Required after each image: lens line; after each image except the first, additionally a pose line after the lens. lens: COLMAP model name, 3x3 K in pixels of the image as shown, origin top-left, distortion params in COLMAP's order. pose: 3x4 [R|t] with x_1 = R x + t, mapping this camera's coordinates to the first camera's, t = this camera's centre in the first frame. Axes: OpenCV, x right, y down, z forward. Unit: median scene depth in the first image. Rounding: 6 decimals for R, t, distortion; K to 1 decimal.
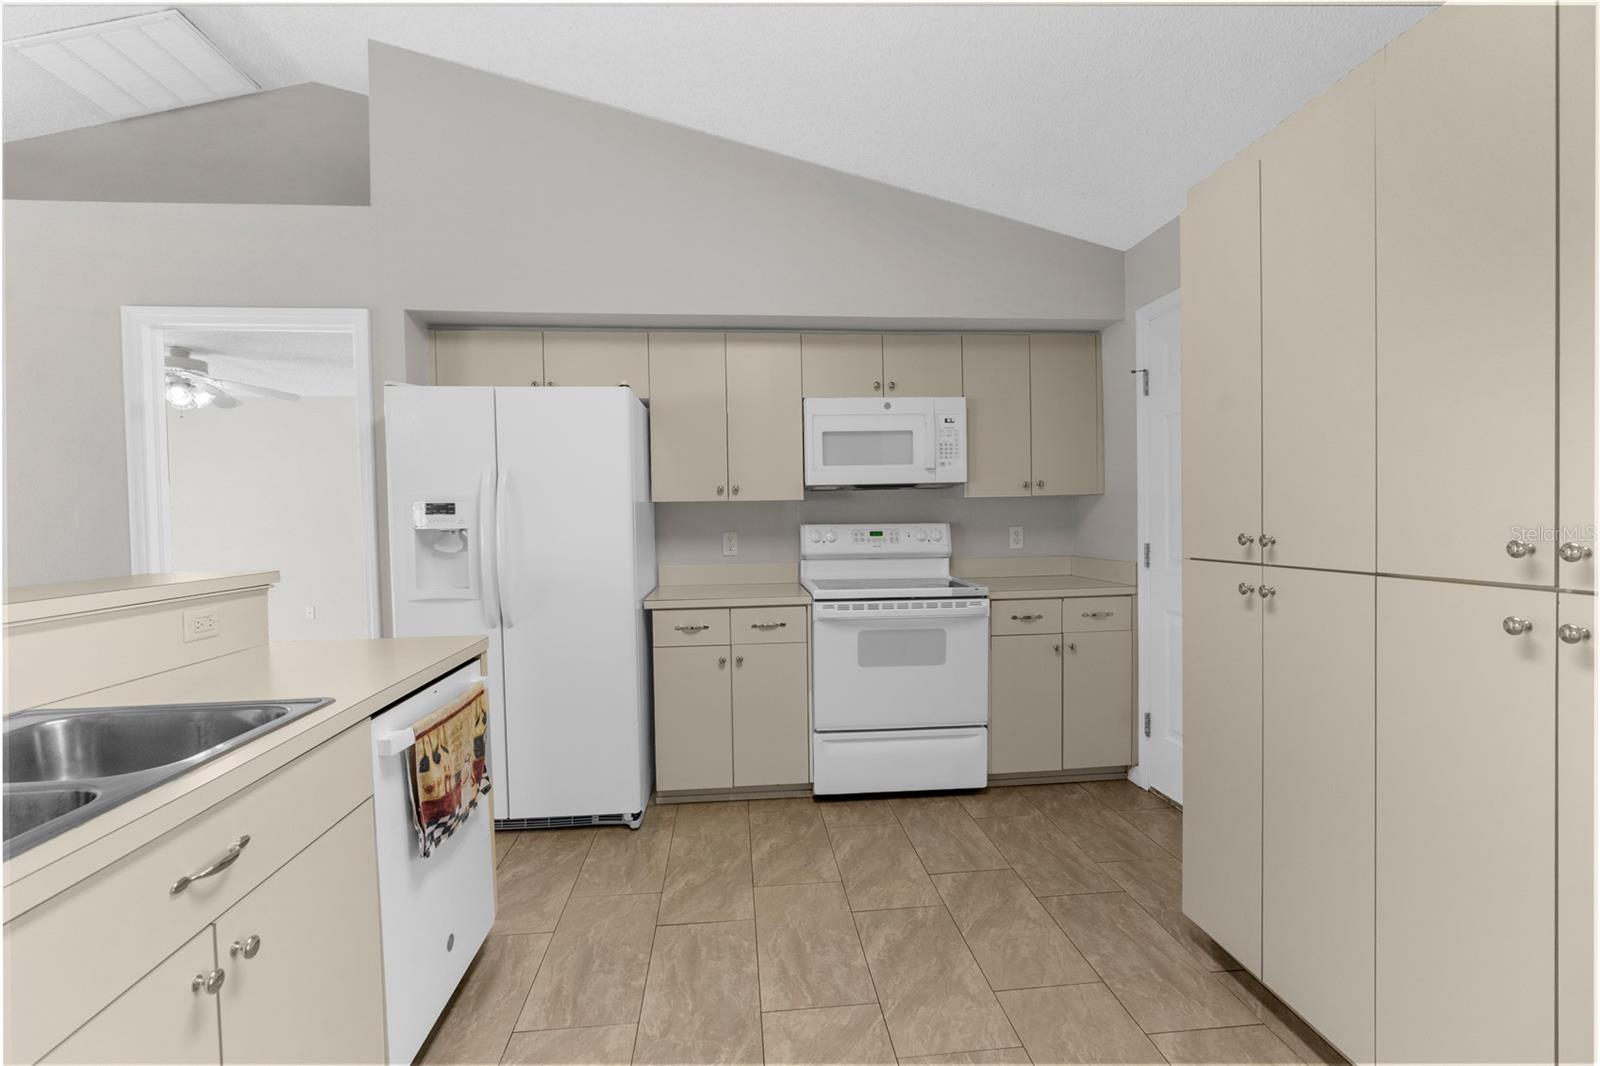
lens RADIAL K [[695.9, 0, 797.2], [0, 695.9, 547.1], [0, 0, 1]] dist [-0.019468, 0.002349]
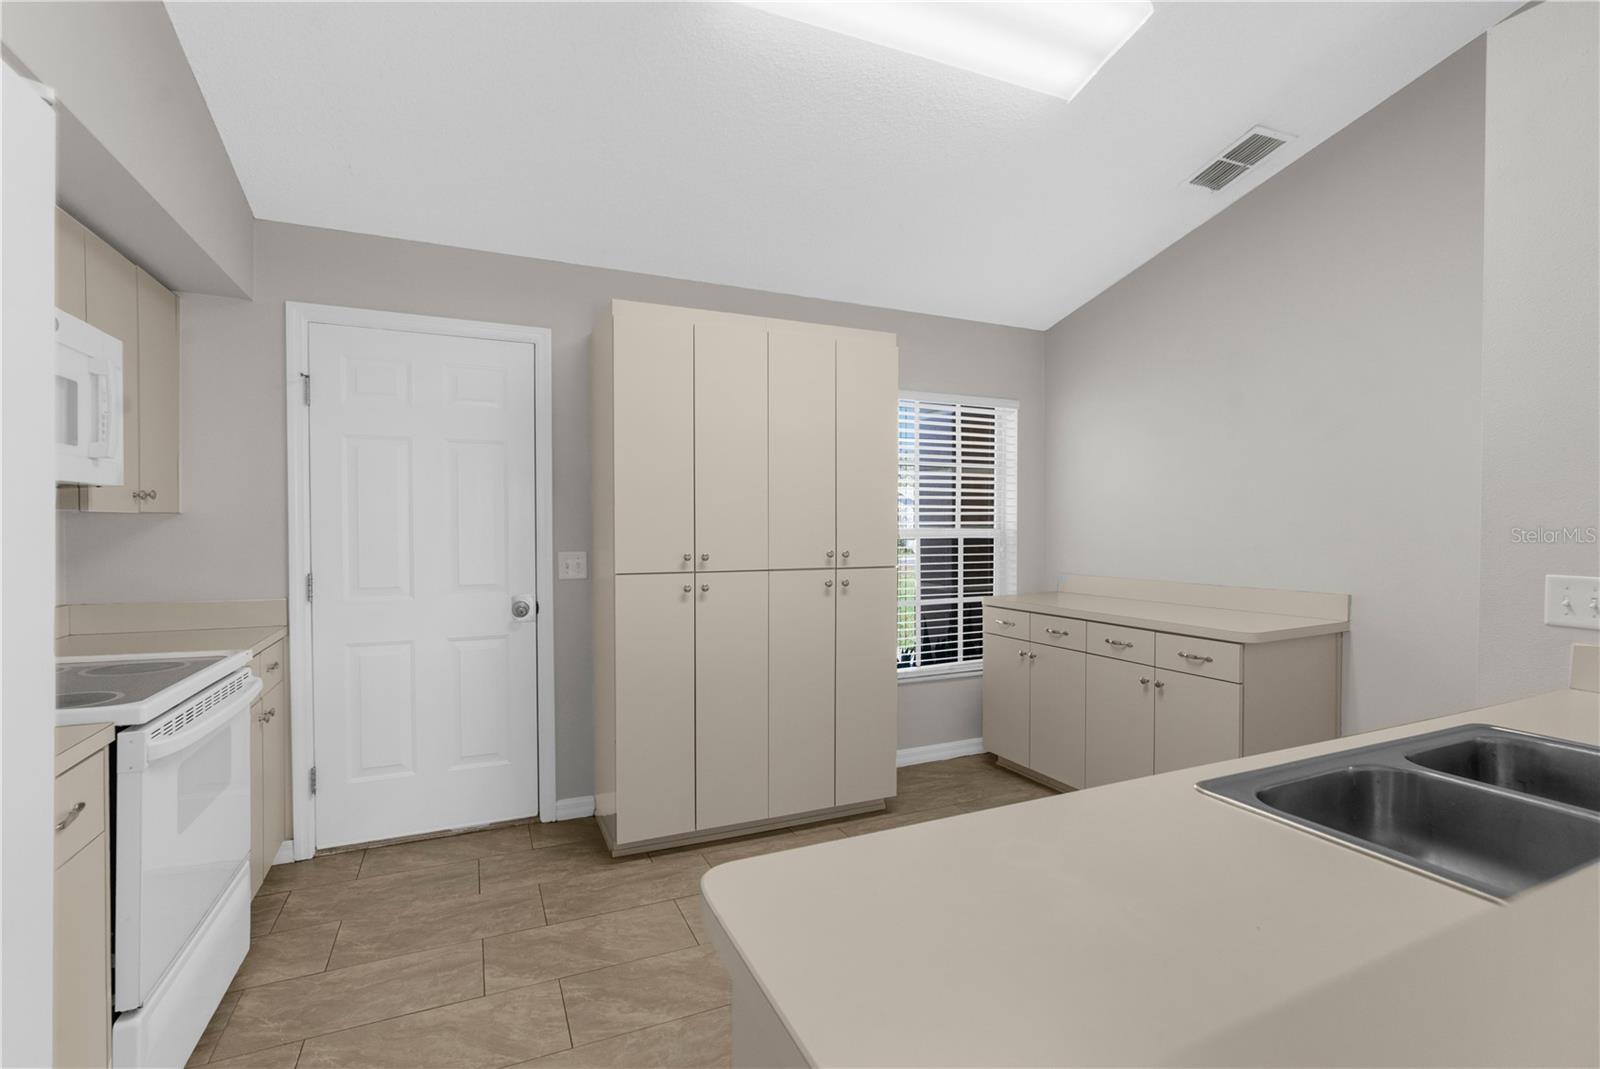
lens RADIAL K [[738.6, 0, 785.0], [0, 738.6, 536.4], [0, 0, 1]] dist [-0.015806, 0.005174]
pose [[-0.315217, -0.002626, 0.949016, -0.603014], [0.039505, 0.999093, 0.015886, -0.046680], [-0.948197, 0.042499, -0.314827, 0.766984]]
